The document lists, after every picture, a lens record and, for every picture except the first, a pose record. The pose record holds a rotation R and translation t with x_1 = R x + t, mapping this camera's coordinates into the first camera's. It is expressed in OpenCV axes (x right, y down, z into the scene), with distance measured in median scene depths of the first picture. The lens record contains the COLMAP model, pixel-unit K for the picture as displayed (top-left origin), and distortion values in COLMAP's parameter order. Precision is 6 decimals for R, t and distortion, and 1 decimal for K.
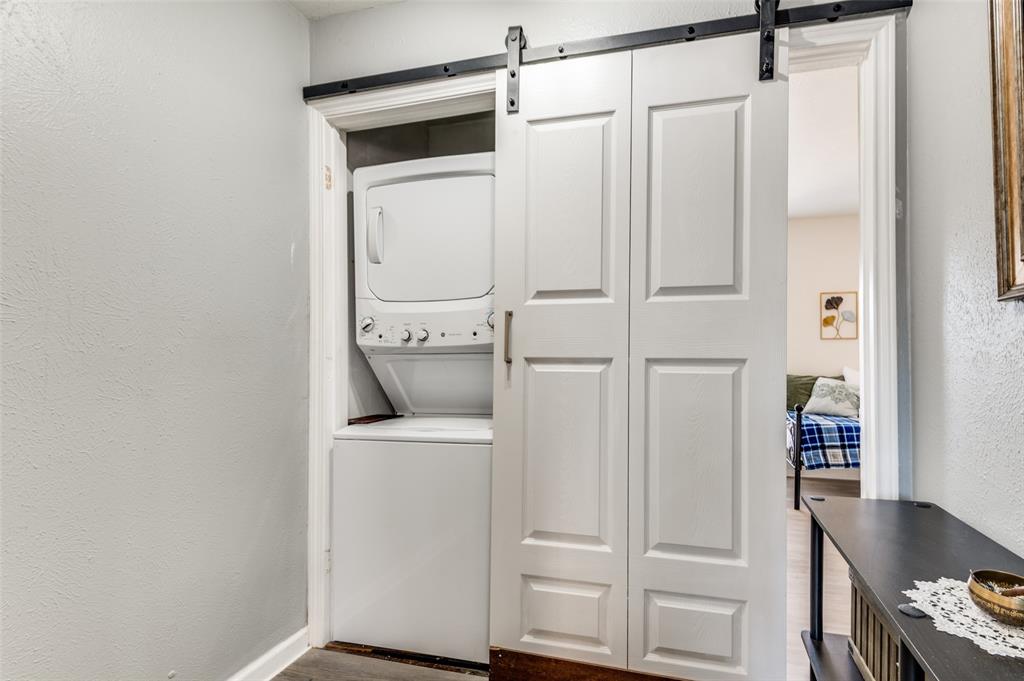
lens RADIAL K [[580.2, 0, 512.4], [0, 580.2, 348.3], [0, 0, 1]] dist [0.002870, 0.000271]
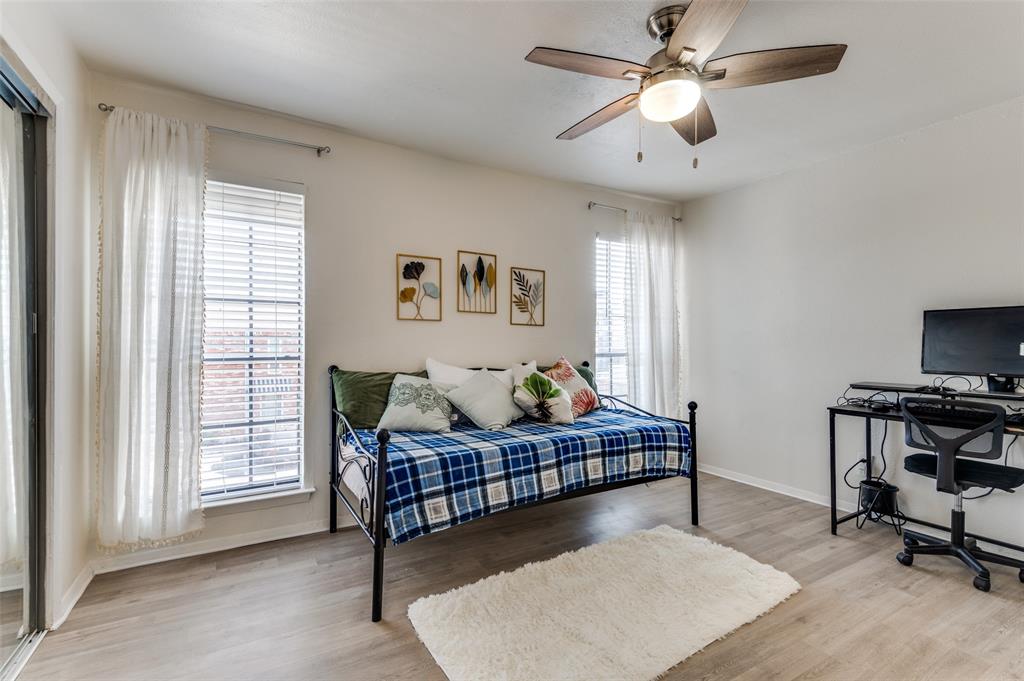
lens RADIAL K [[460.7, 0, 512.0], [0, 460.7, 341.4], [0, 0, 1]] dist [0.003588, 0.000103]
pose [[0.678163, 0.010009, 0.734843, 0.251490], [-0.011094, 0.999933, -0.003381, 0.012999], [-0.734828, -0.005859, 0.678229, 0.607947]]
